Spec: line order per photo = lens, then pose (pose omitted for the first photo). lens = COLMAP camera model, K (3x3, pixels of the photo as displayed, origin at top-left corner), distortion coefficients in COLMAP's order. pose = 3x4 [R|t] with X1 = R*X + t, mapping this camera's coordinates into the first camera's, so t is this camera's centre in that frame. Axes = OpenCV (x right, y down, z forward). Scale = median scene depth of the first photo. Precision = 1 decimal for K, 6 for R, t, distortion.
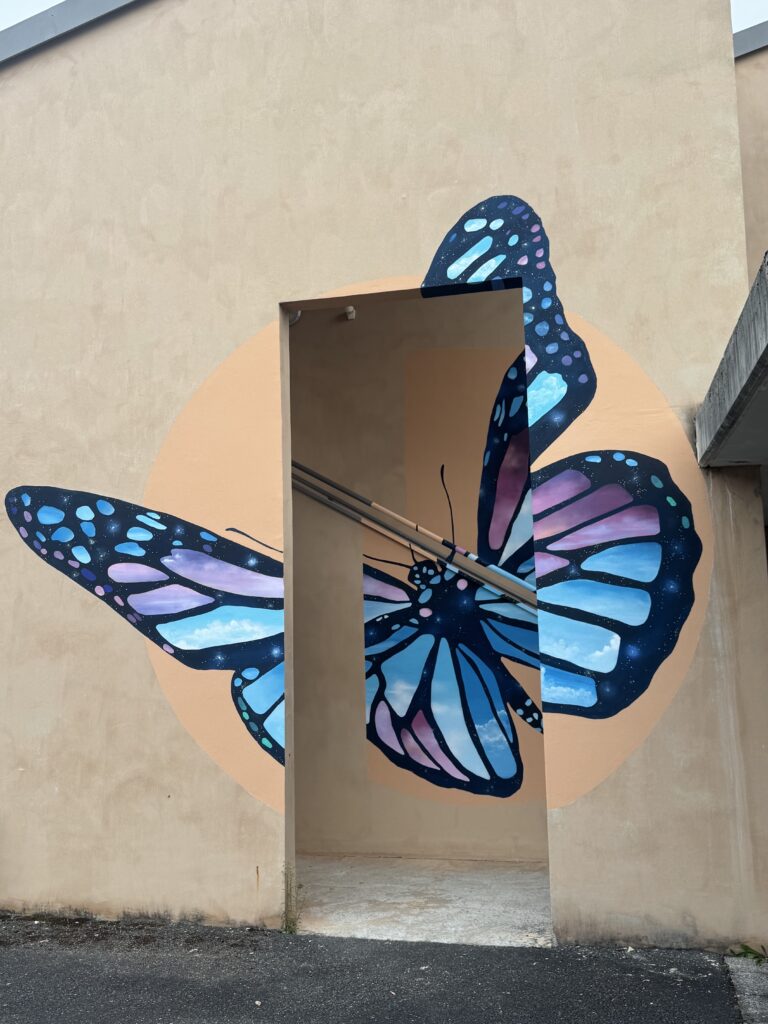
lens RADIAL K [[931.4, 0, 384.0], [0, 931.4, 512.0], [0, 0, 1]] dist [0.171905, -0.367857]
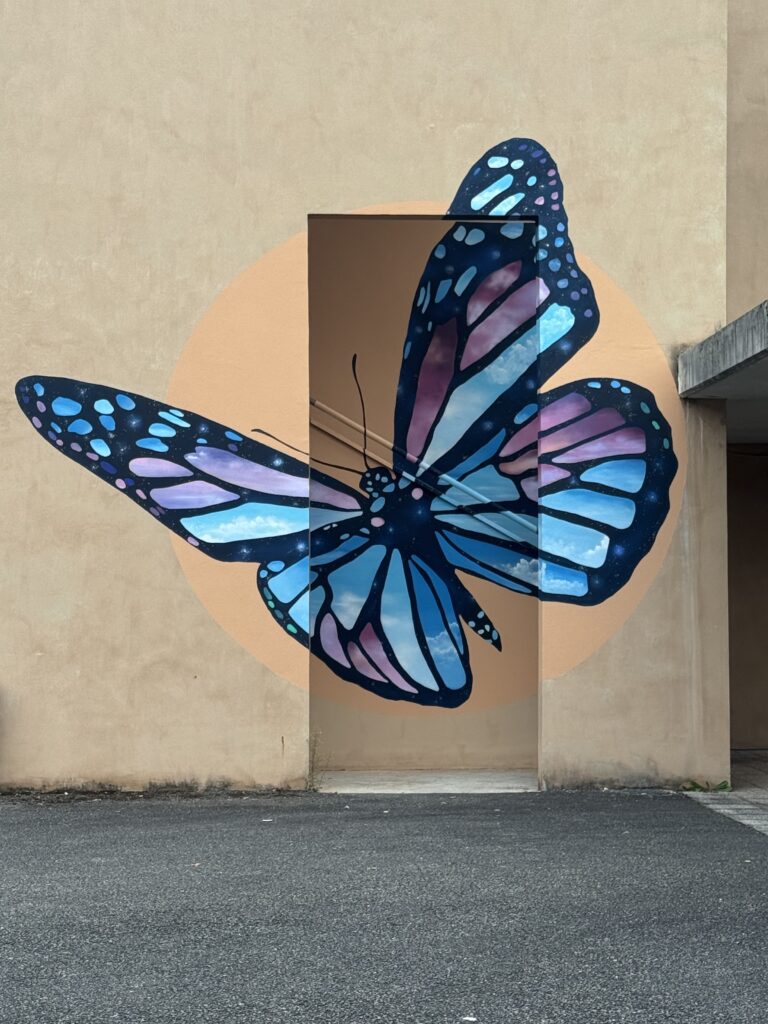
lens RADIAL K [[1984.9, 0, 384.0], [0, 1984.9, 512.0], [0, 0, 1]] dist [0.059693, 0.557462]
pose [[0.962473, 0.033083, 0.269355, -0.620102], [-0.052495, 0.996491, 0.065187, -0.042607], [-0.266253, -0.076881, 0.960832, -1.176900]]
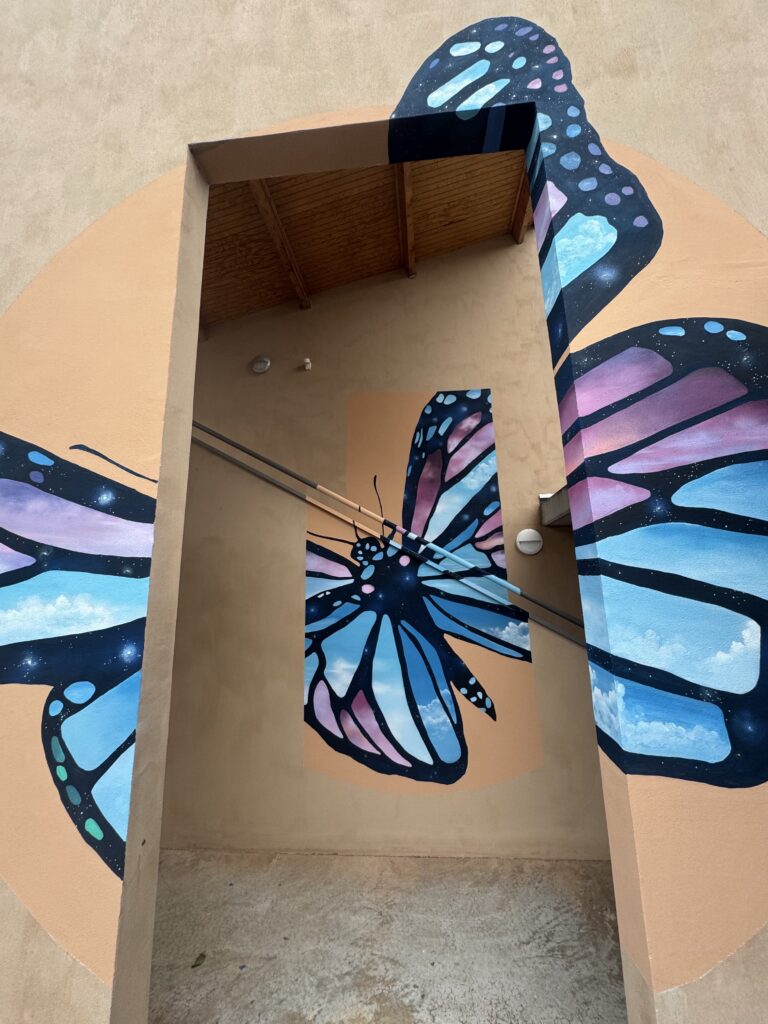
lens RADIAL K [[406.0, 0, 385.3], [0, 406.0, 513.4], [0, 0, 1]] dist [-0.002974, -0.000025]
pose [[0.990341, 0.027140, 0.135974, 0.002230], [-0.015162, 0.995973, -0.088361, 0.082565], [-0.137824, 0.085446, 0.986764, 0.709271]]
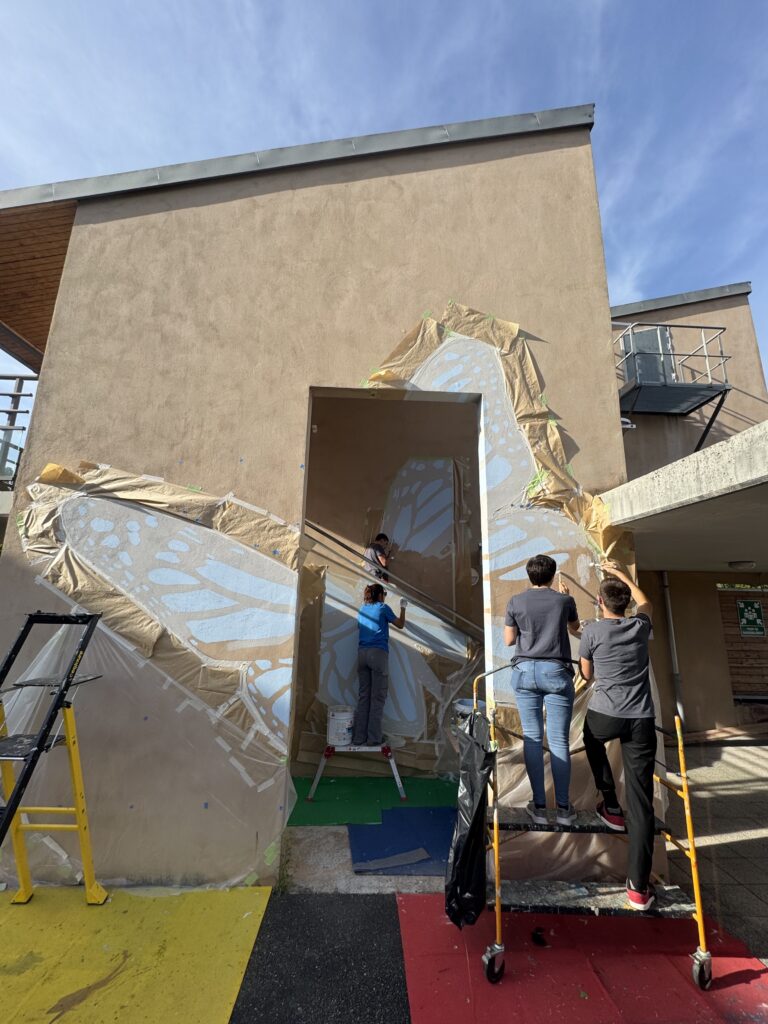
lens RADIAL K [[406.0, 0, 385.3], [0, 406.0, 513.4], [0, 0, 1]] dist [-0.002974, -0.000025]
pose [[0.963123, 0.097377, 0.250822, -0.137972], [-0.074807, 0.992369, -0.098020, 0.013342], [-0.258453, 0.075642, 0.963058, 0.415046]]
